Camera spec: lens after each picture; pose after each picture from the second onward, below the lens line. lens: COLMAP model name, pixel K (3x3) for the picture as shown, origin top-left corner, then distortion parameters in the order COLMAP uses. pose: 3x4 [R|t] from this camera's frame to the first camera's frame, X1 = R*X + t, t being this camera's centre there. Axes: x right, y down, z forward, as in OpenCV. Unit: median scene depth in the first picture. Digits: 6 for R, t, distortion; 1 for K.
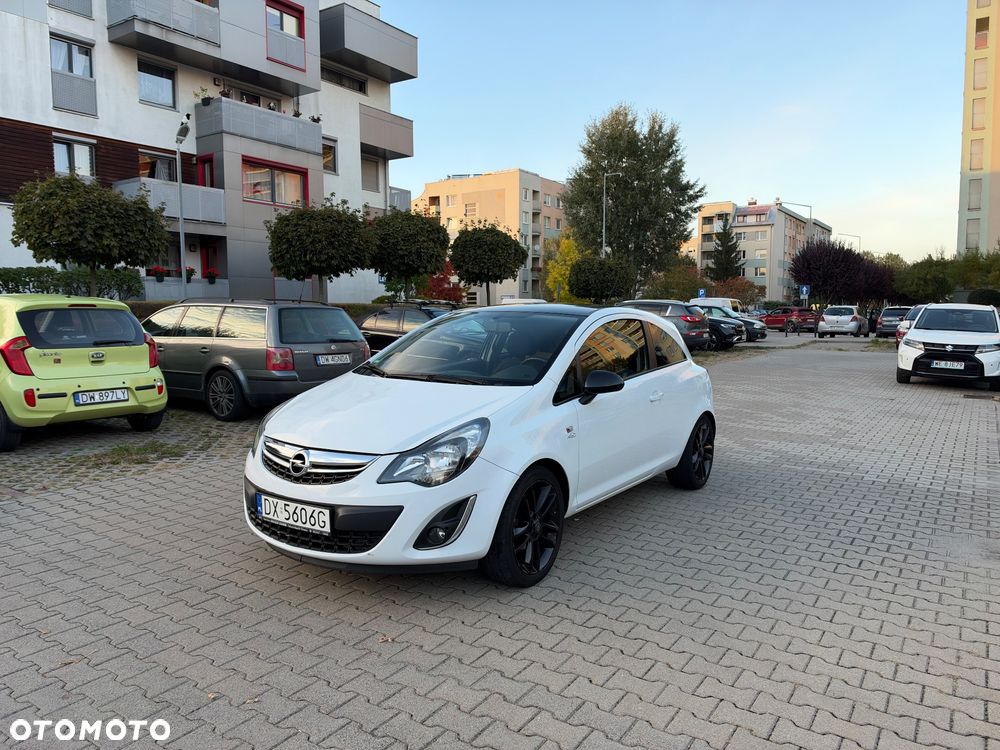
lens RADIAL K [[716.4, 0, 495.4], [0, 716.4, 380.6], [0, 0, 1]] dist [0.016905, -0.032945]
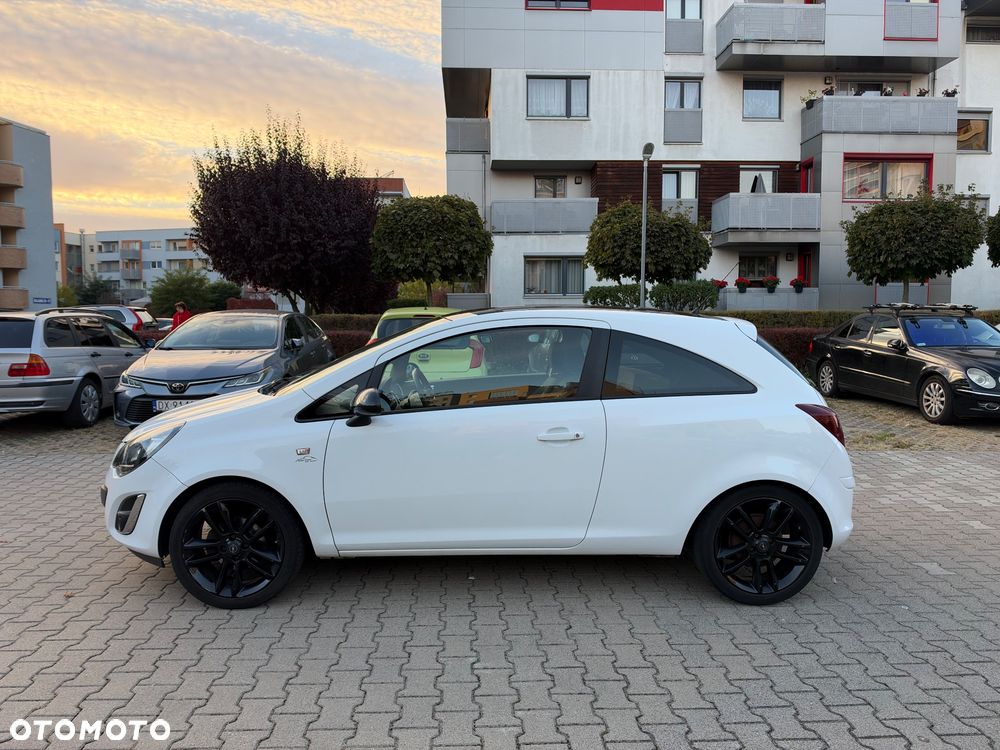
lens RADIAL K [[716.4, 0, 495.4], [0, 716.4, 380.9], [0, 0, 1]] dist [0.016905, -0.032945]
pose [[0.595640, 0.064433, -0.800663, 0.265192], [-0.075892, 0.996833, 0.023761, -0.015575], [0.799658, 0.046611, 0.598644, 0.188416]]
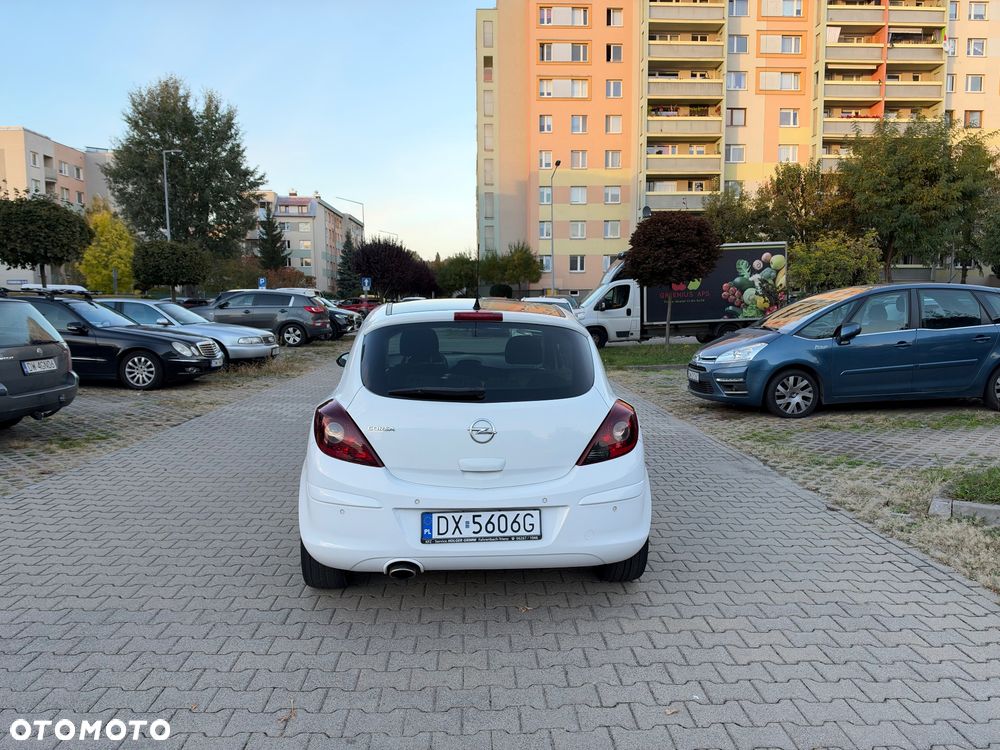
lens RADIAL K [[716.4, 0, 505.3], [0, 716.4, 381.1], [0, 0, 1]] dist [0.016905, -0.032945]
pose [[0.805611, -0.064390, 0.588935, -0.180137], [0.055060, 0.997911, 0.033787, -0.006333], [-0.589881, 0.005207, 0.807474, 0.028258]]
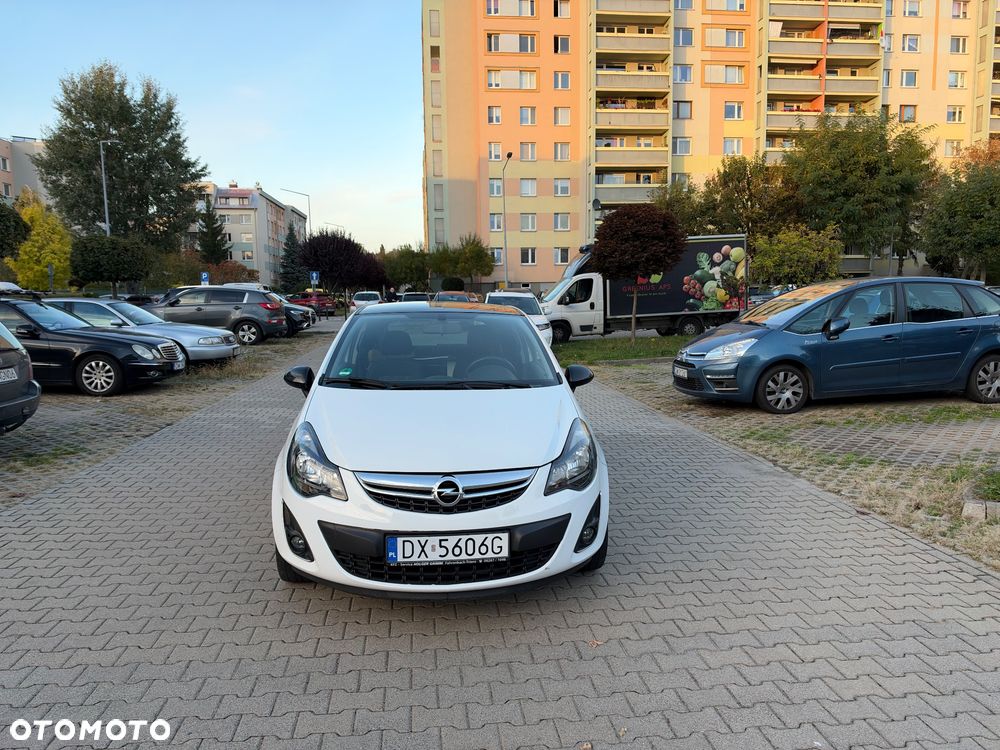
lens RADIAL K [[716.4, 0, 500.1], [0, 716.4, 380.6], [0, 0, 1]] dist [0.016905, -0.032945]
pose [[0.764025, -0.083520, 0.639758, -0.195897], [0.068909, 0.996477, 0.047795, -0.015205], [-0.641497, 0.007568, 0.767088, 0.068192]]
